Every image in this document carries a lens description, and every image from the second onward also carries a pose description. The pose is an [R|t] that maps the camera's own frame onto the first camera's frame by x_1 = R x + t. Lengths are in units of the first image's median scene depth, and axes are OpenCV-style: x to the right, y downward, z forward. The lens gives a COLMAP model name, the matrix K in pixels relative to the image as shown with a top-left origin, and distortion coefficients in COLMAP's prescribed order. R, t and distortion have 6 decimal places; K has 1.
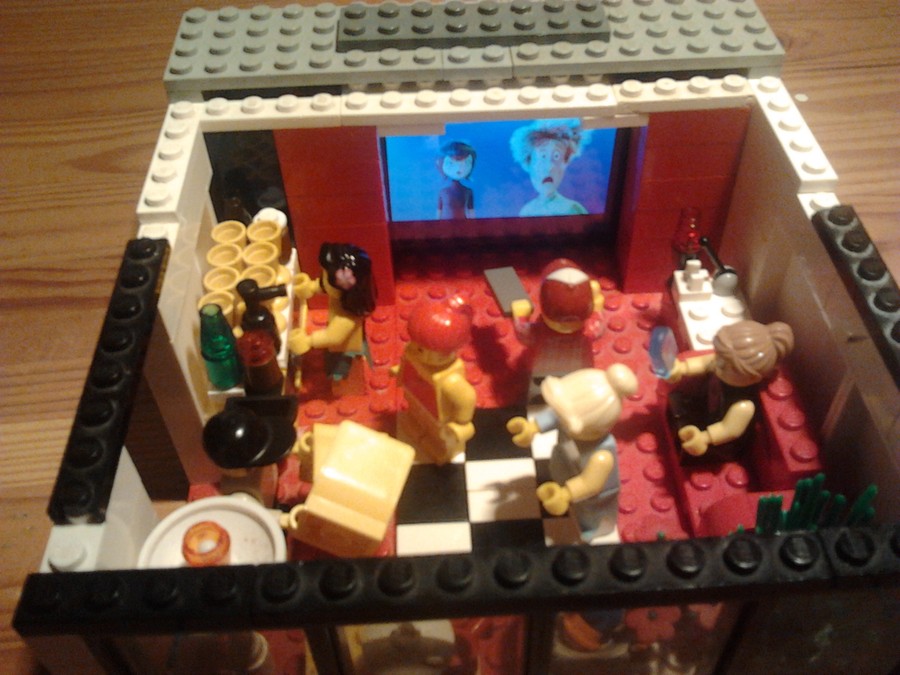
lens RADIAL K [[908.2, 0, 463.0], [0, 908.2, 344.5], [0, 0, 1]] dist [-0.003002, -0.022207]
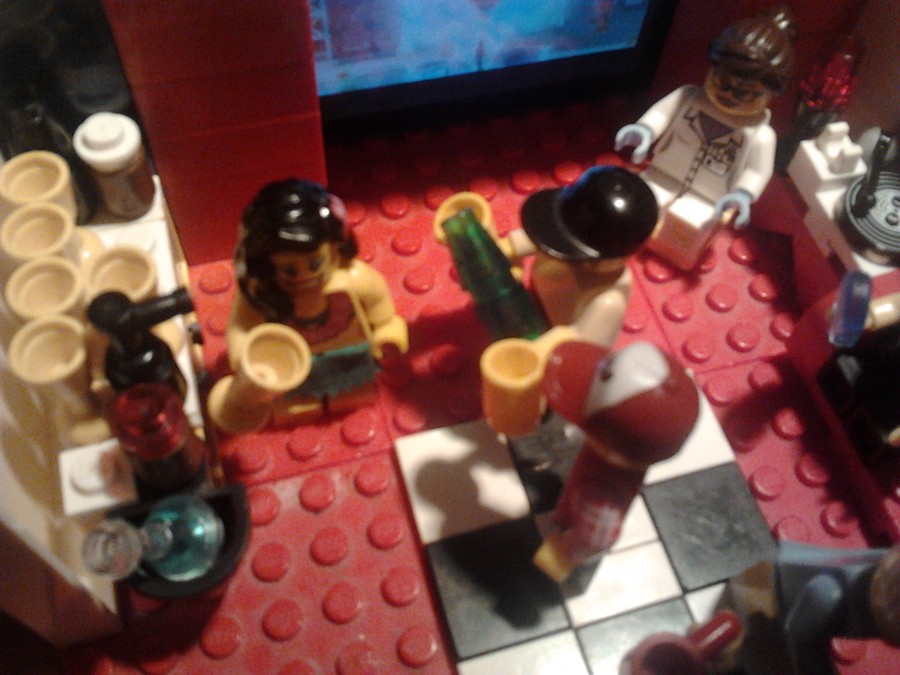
lens RADIAL K [[885.3, 0, 451.4], [0, 885.3, 337.1], [0, 0, 1]] dist [0.045648, -0.171412]
pose [[0.969995, -0.159697, 0.183321, -0.141336], [0.115165, 0.965866, 0.232035, -0.129604], [-0.214119, -0.203961, 0.955276, 0.478684]]
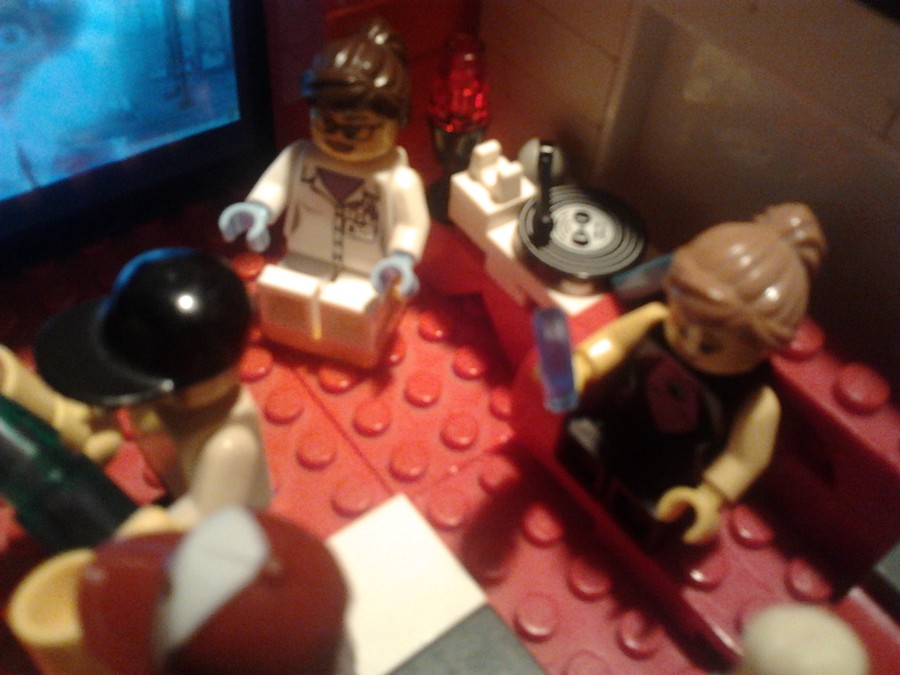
lens RADIAL K [[885.3, 0, 451.4], [0, 885.3, 337.1], [0, 0, 1]] dist [0.045648, -0.171412]
pose [[0.821469, -0.371263, 0.432842, -0.009678], [0.341539, 0.928155, 0.147919, -0.076887], [-0.456661, 0.026322, 0.889251, 0.615252]]
